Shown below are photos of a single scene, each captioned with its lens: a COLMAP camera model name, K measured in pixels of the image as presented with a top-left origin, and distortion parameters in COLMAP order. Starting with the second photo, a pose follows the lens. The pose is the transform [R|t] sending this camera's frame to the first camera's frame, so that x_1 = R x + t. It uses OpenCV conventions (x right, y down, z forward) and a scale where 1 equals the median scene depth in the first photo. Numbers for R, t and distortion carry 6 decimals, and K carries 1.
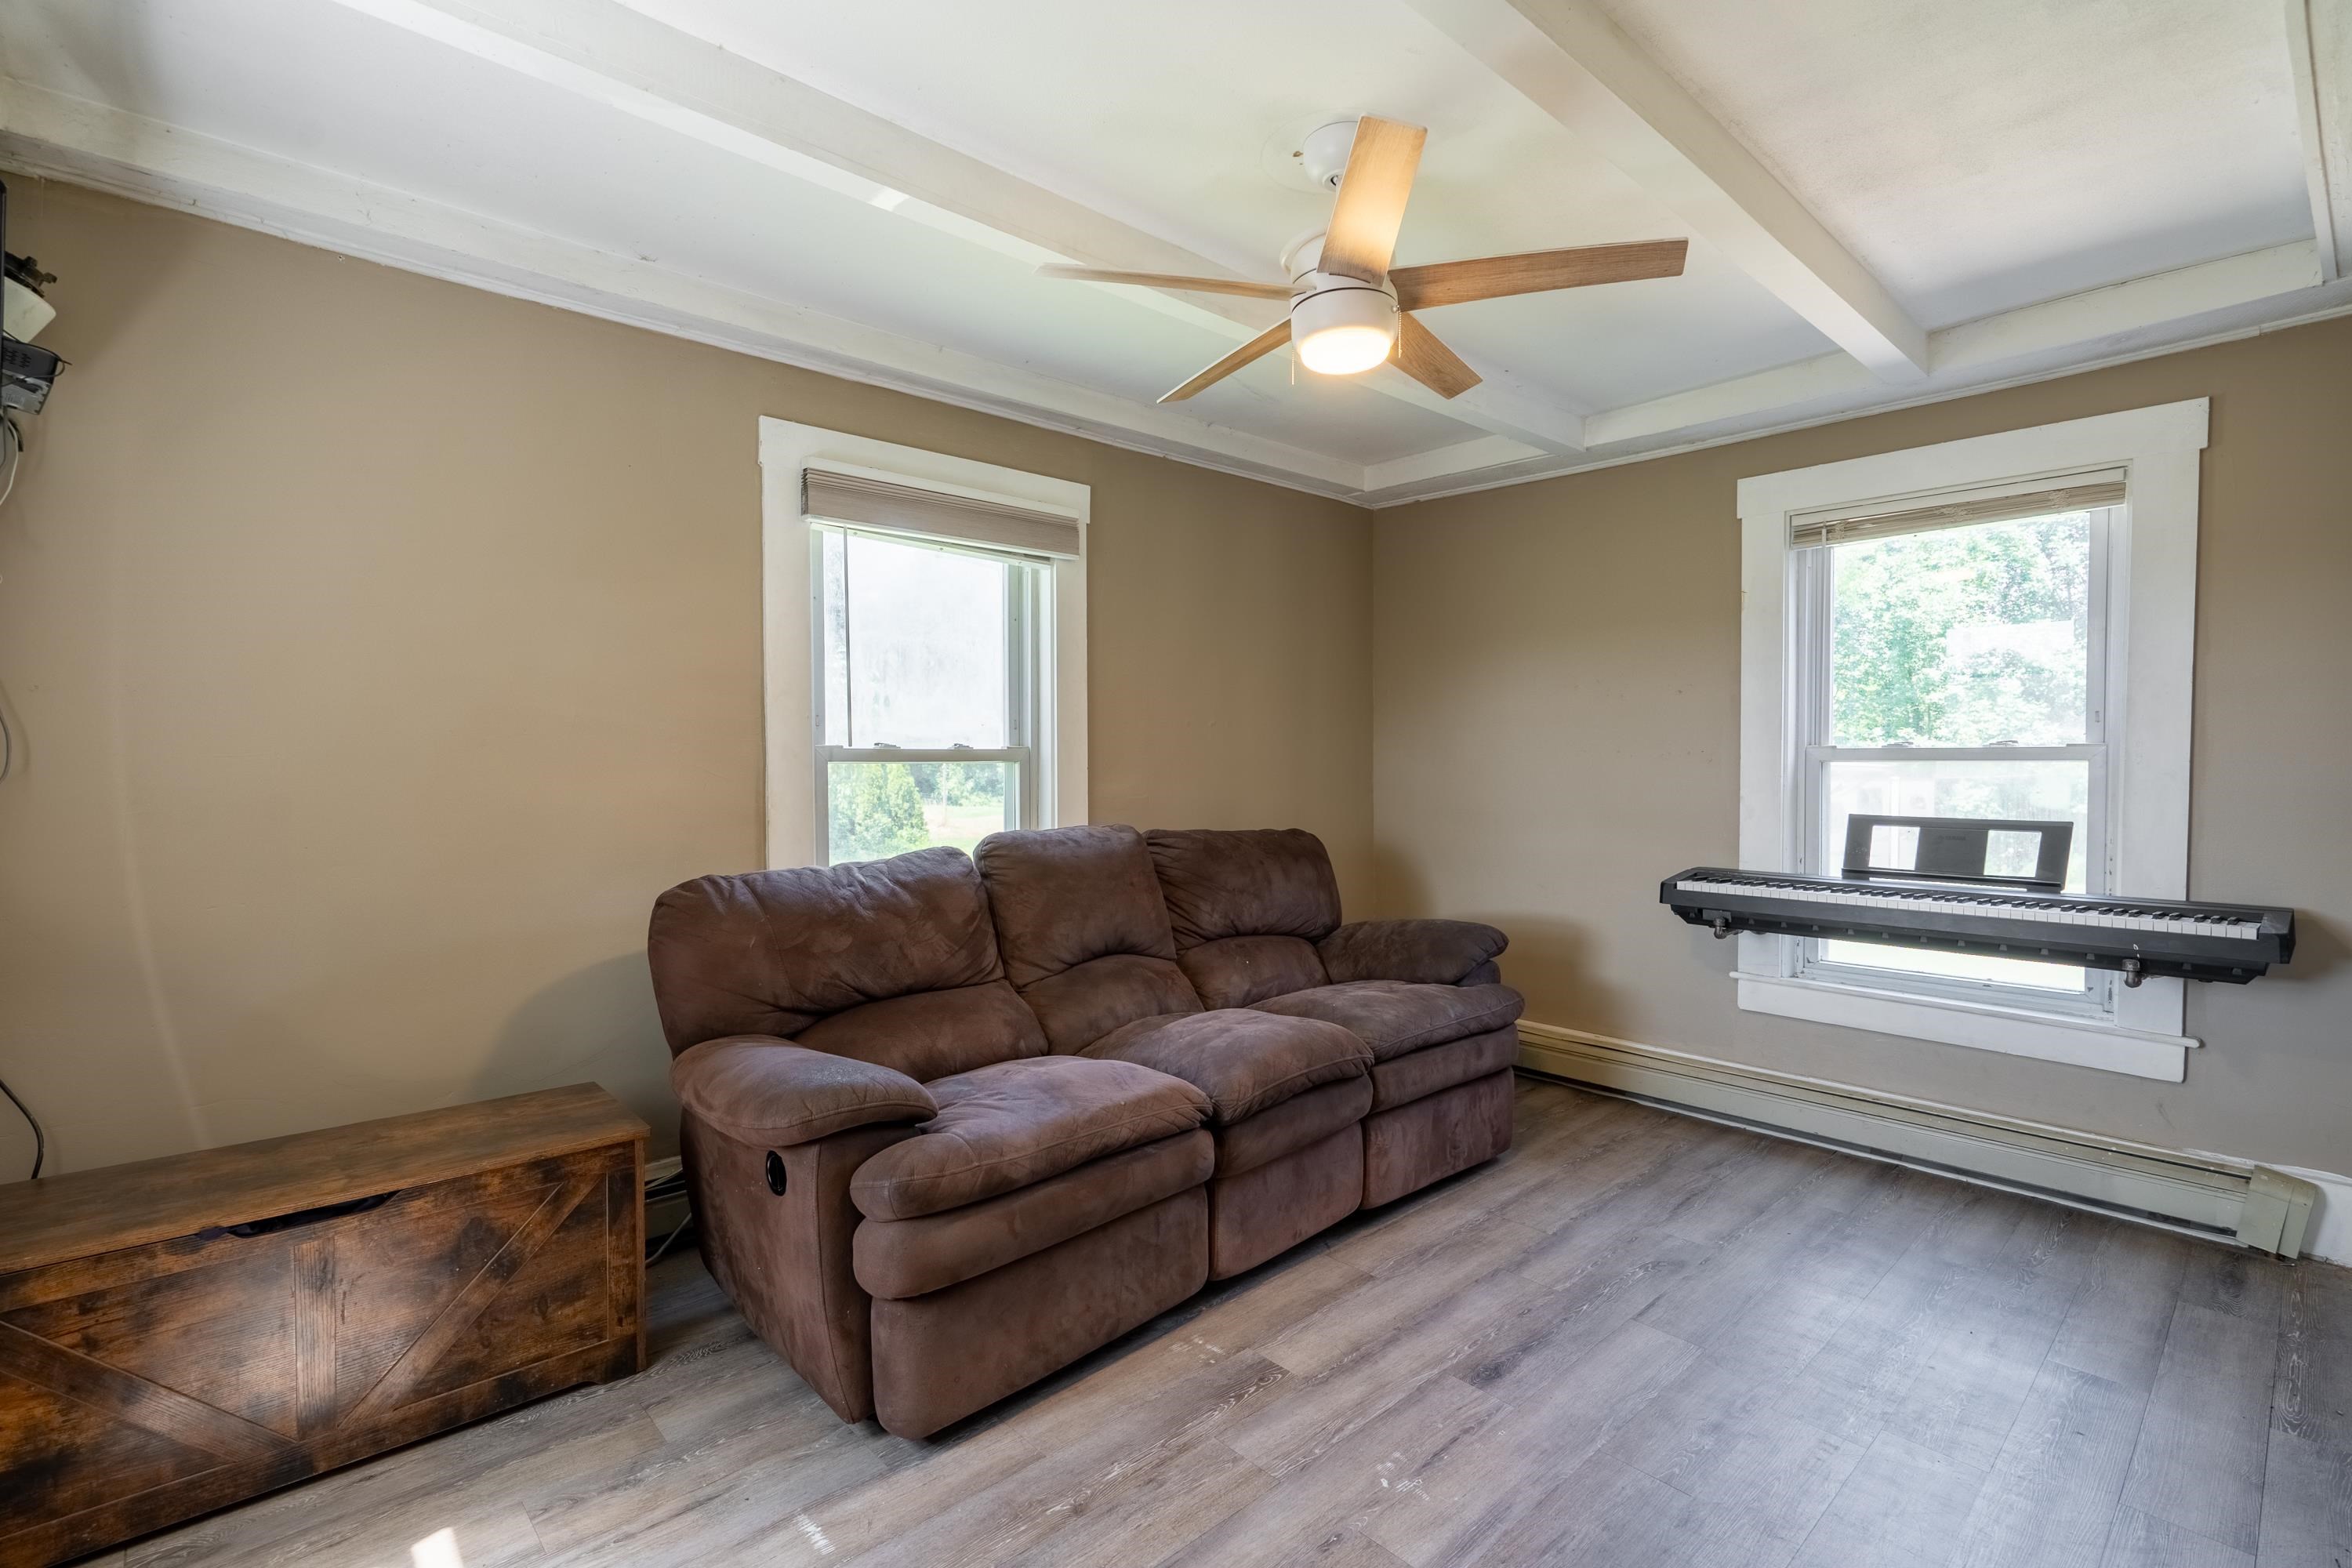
lens RADIAL K [[1081.9, 0, 1181.6], [0, 1081.9, 786.6], [0, 0, 1]] dist [-0.001615, 0.000436]
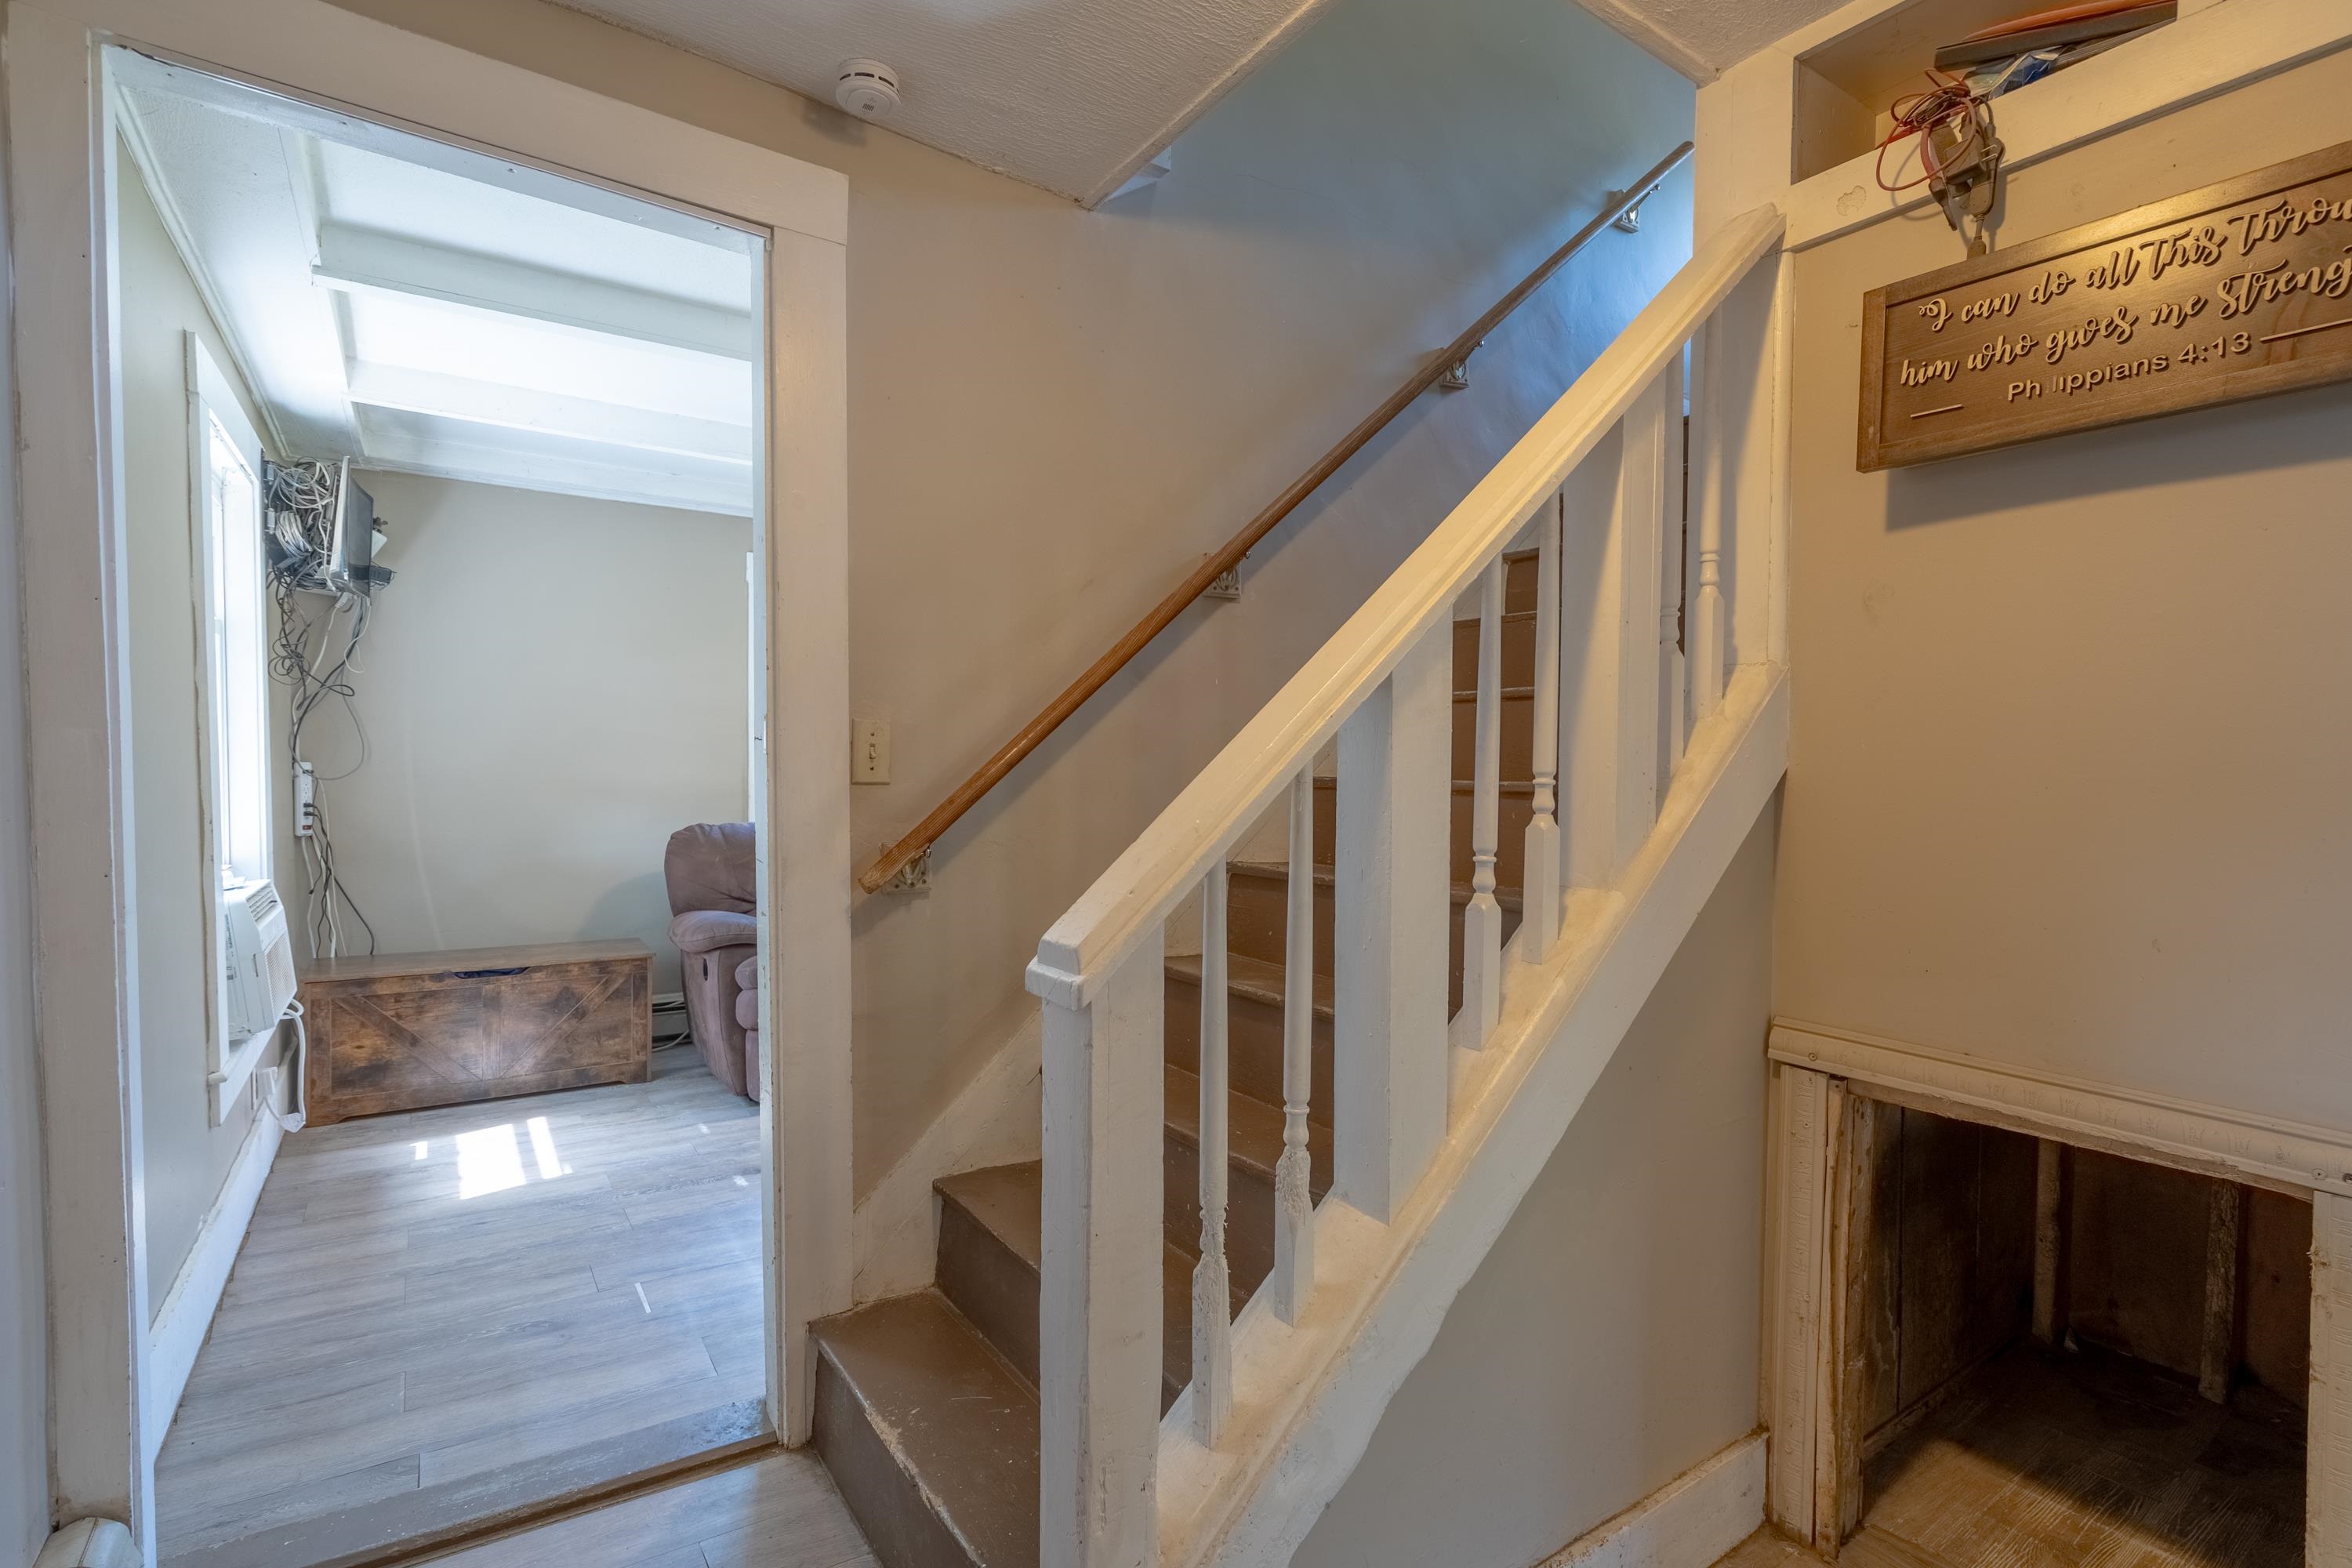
lens RADIAL K [[1081.9, 0, 1164.6], [0, 1081.9, 789.8], [0, 0, 1]] dist [-0.001615, 0.000436]
pose [[0.989425, 0.014748, -0.144297, 0.727481], [-0.014915, 0.999889, -0.000076, 0.020100], [0.144280, 0.002228, 0.989534, -0.820665]]
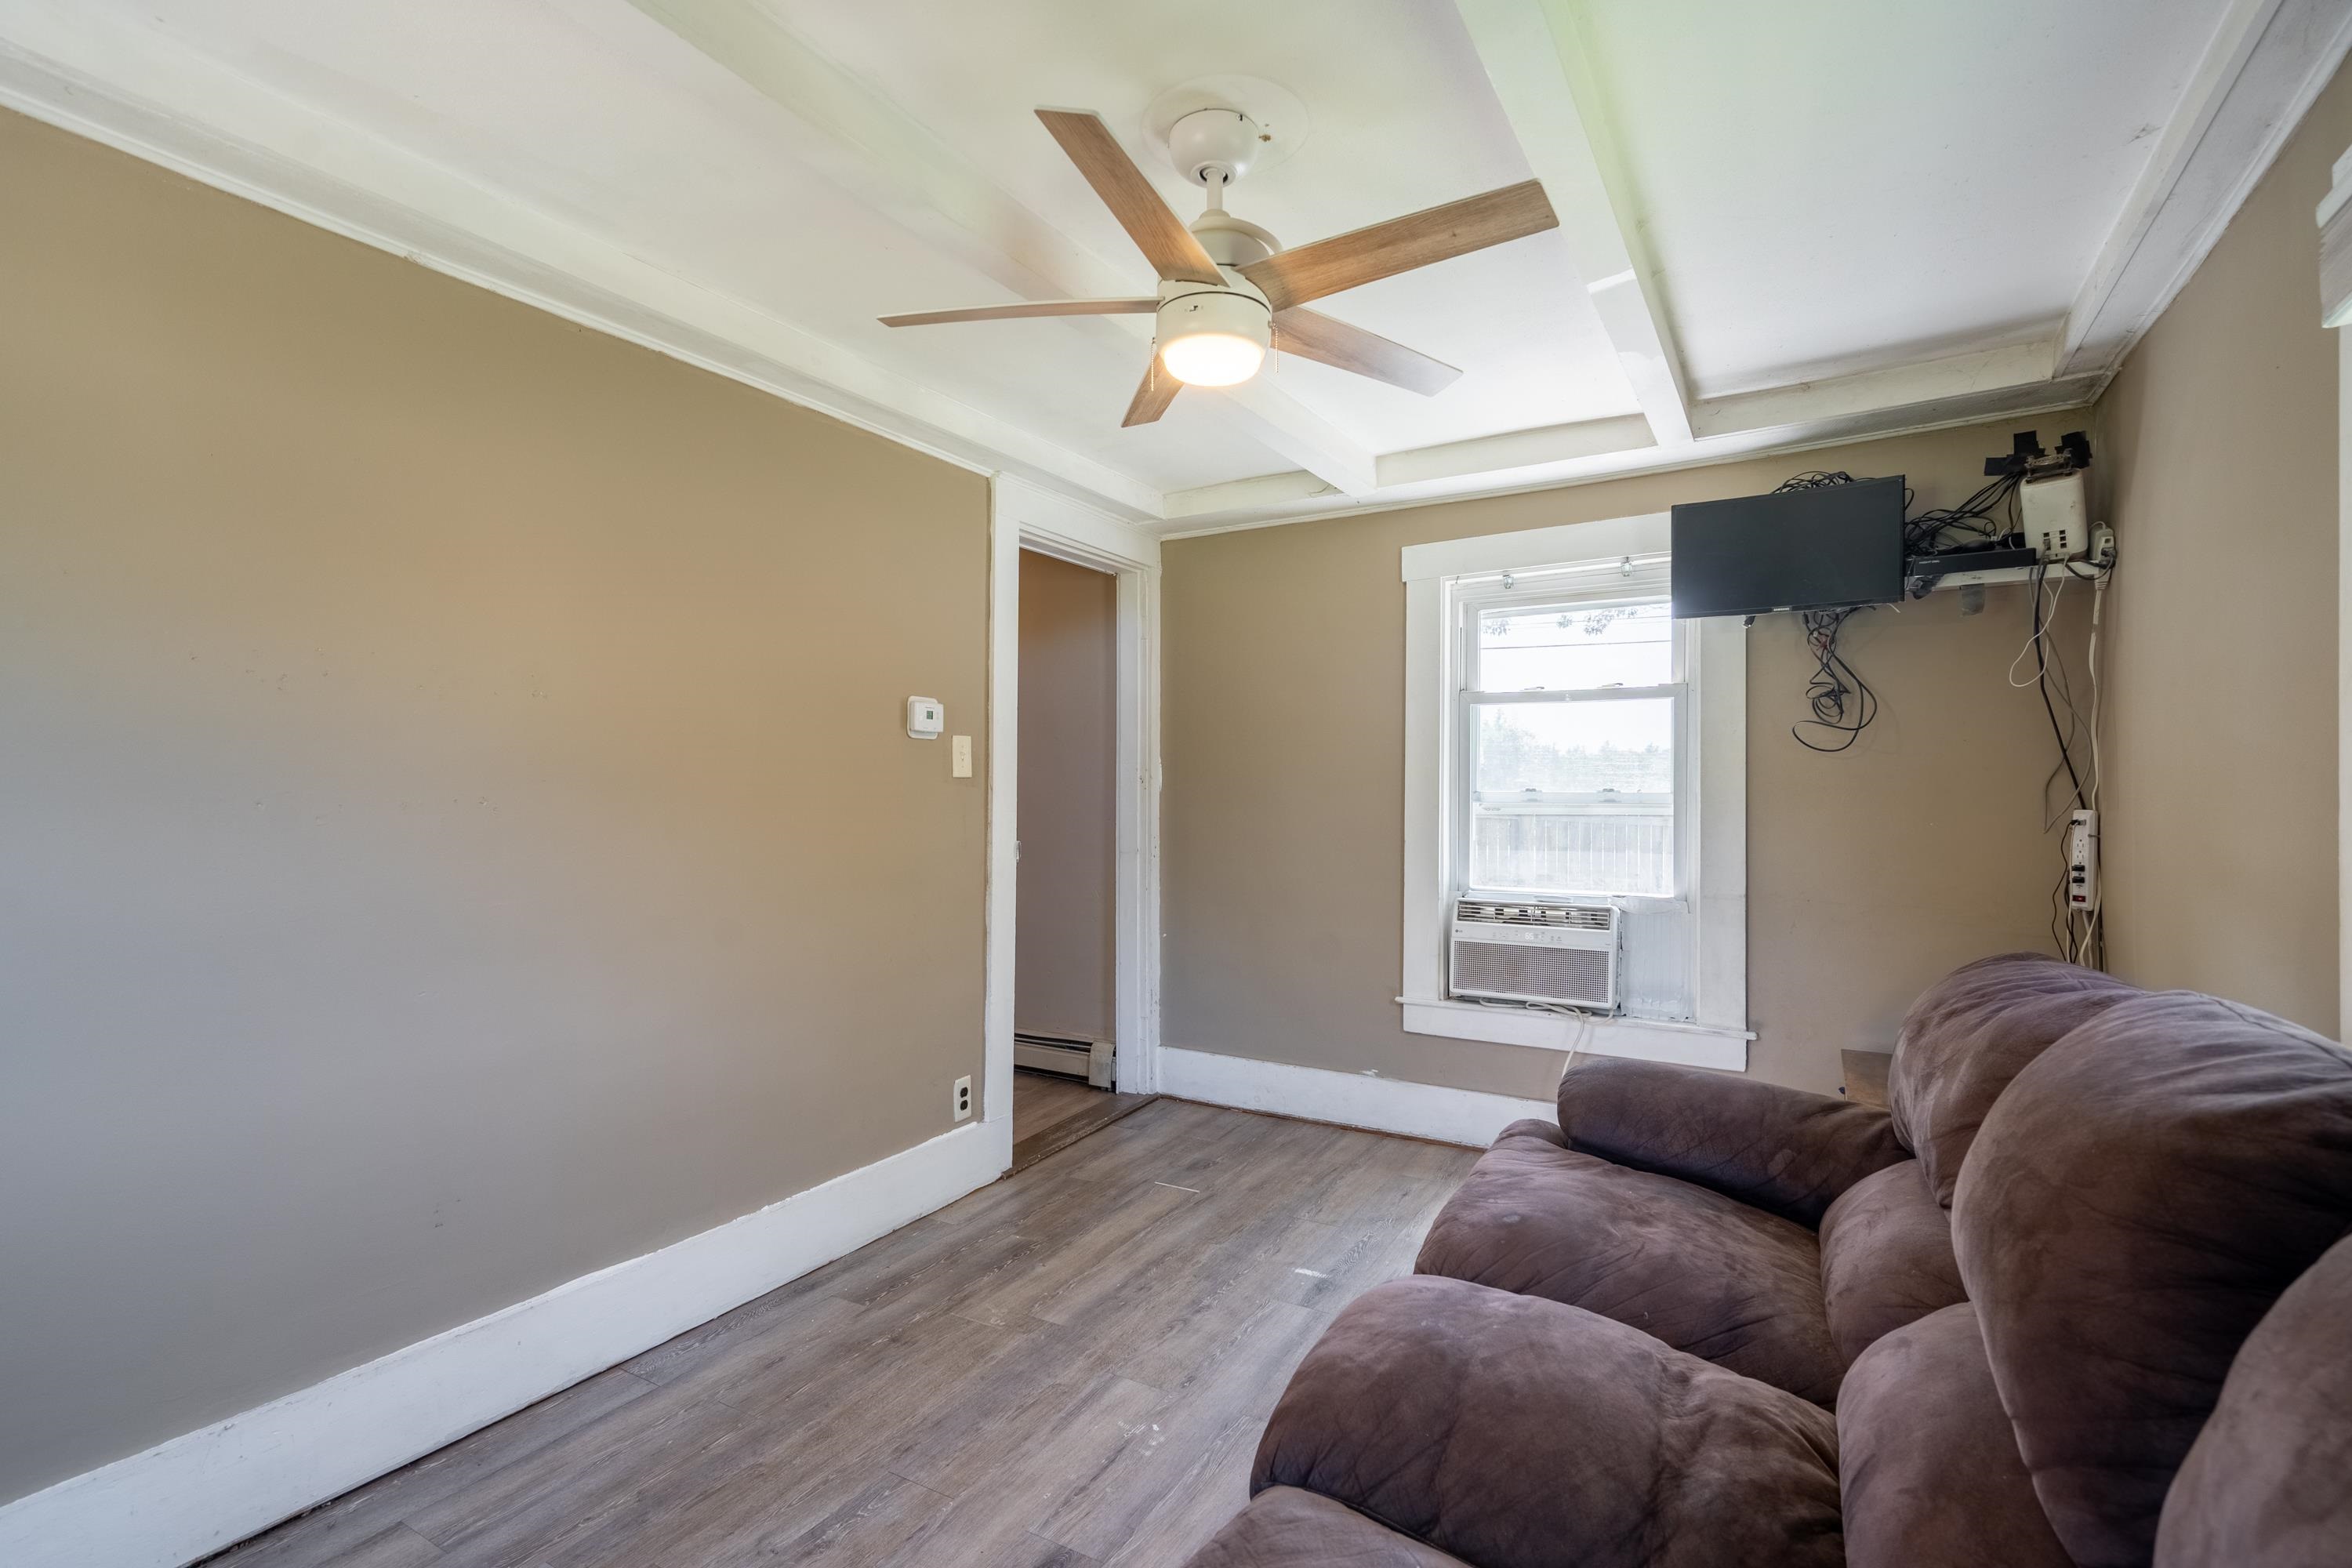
lens RADIAL K [[1081.9, 0, 1176.4], [0, 1081.9, 793.4], [0, 0, 1]] dist [-0.001615, 0.000436]
pose [[-0.958345, 0.001943, -0.285608, 0.467612], [-0.003135, 0.999845, 0.017320, -0.056909], [0.285598, 0.017493, -0.958190, 1.983277]]
